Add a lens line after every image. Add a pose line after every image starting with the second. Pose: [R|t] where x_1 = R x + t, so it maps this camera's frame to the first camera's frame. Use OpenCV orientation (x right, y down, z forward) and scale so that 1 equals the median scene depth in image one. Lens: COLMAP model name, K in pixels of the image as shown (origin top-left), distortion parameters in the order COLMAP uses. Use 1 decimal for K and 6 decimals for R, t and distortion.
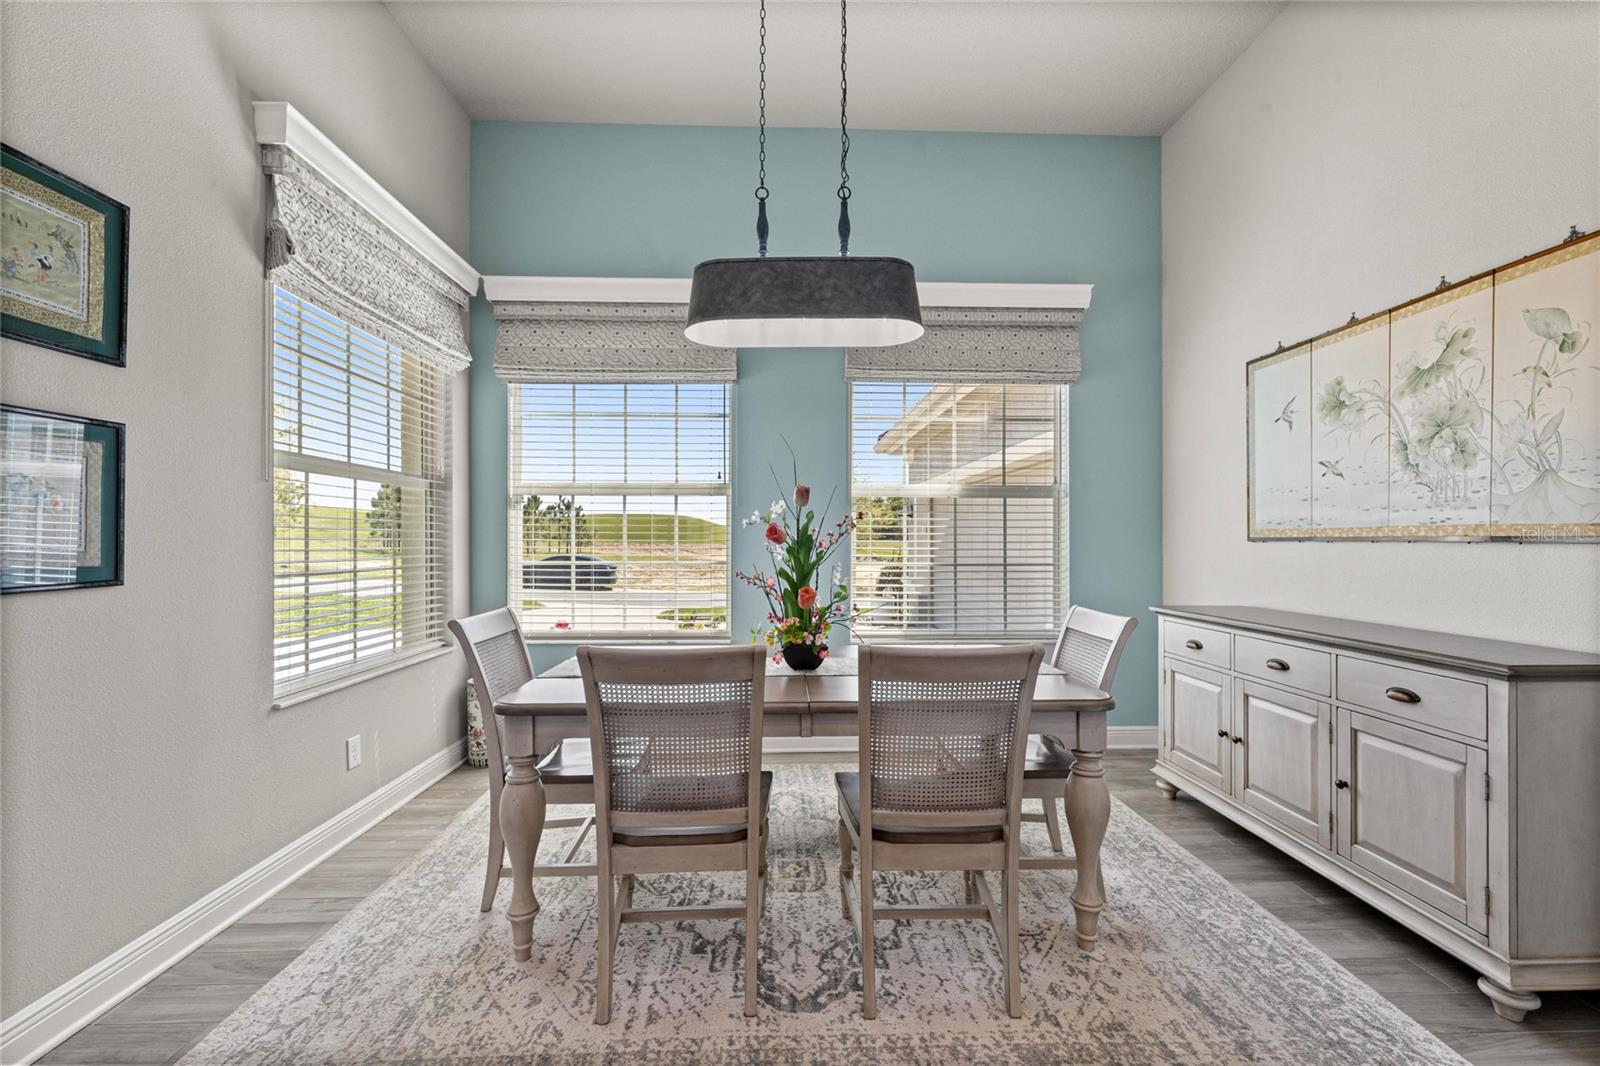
lens RADIAL K [[676.4, 0, 820.3], [0, 676.4, 539.3], [0, 0, 1]] dist [0.003799, -0.000358]
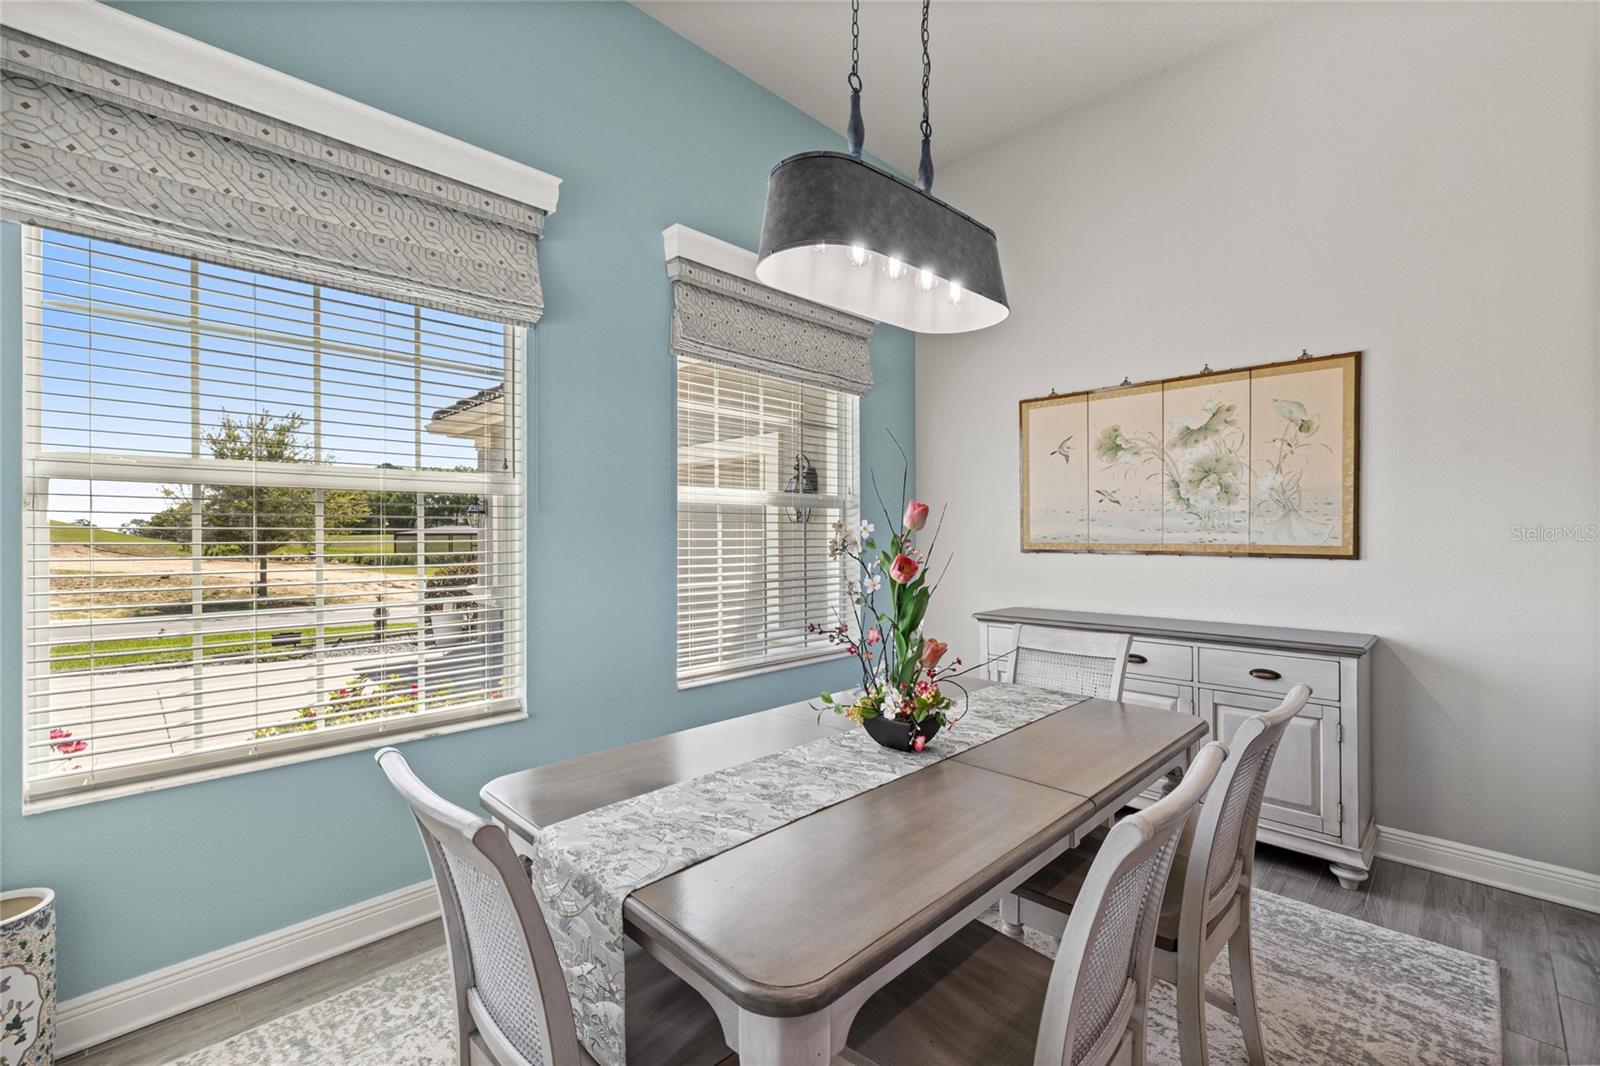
lens RADIAL K [[676.4, 0, 804.5], [0, 676.4, 531.5], [0, 0, 1]] dist [0.003799, -0.000358]
pose [[0.736058, -0.001646, 0.676917, -0.599630], [0.002566, 0.999997, -0.000358, -0.045985], [-0.676914, 0.002000, 0.736059, 0.518861]]
